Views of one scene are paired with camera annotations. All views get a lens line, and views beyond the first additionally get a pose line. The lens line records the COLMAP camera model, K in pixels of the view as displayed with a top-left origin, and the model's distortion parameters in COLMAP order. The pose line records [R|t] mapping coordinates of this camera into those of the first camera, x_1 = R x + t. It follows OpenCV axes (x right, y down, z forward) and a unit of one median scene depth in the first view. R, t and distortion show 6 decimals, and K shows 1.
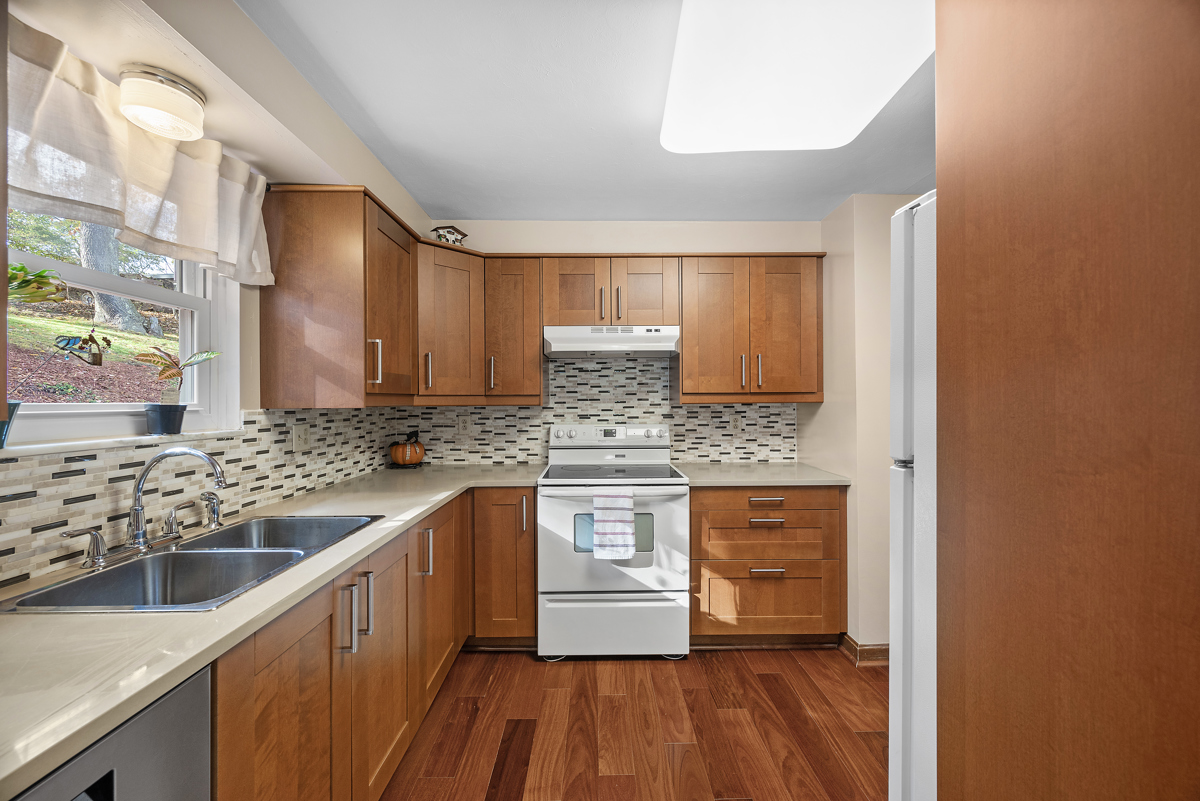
lens RADIAL K [[478.3, 0, 596.6], [0, 478.3, 400.1], [0, 0, 1]] dist [0.002169, 0.000294]
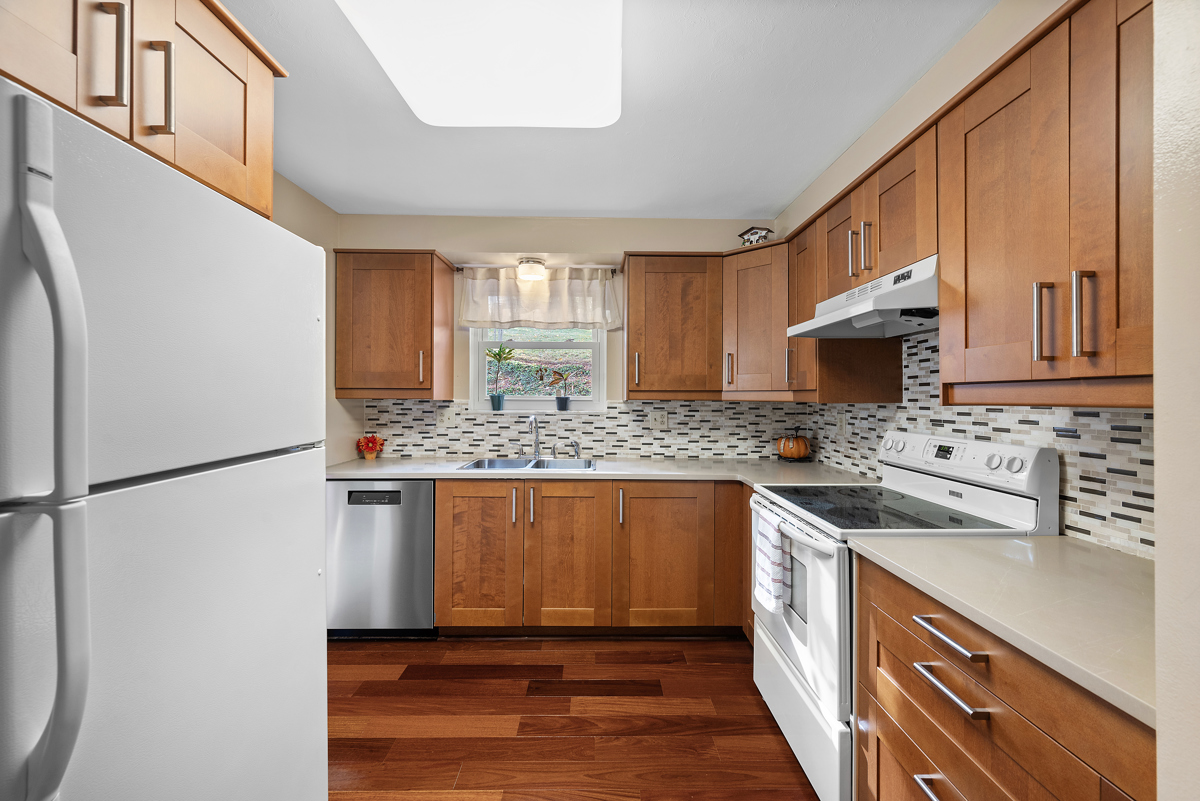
lens RADIAL K [[478.3, 0, 596.8], [0, 478.3, 395.4], [0, 0, 1]] dist [0.002169, 0.000294]
pose [[0.004222, 0.003049, -0.999986, 0.864867], [-0.003623, 0.999989, 0.003034, -0.002974], [0.999985, 0.003610, 0.004233, 0.782962]]
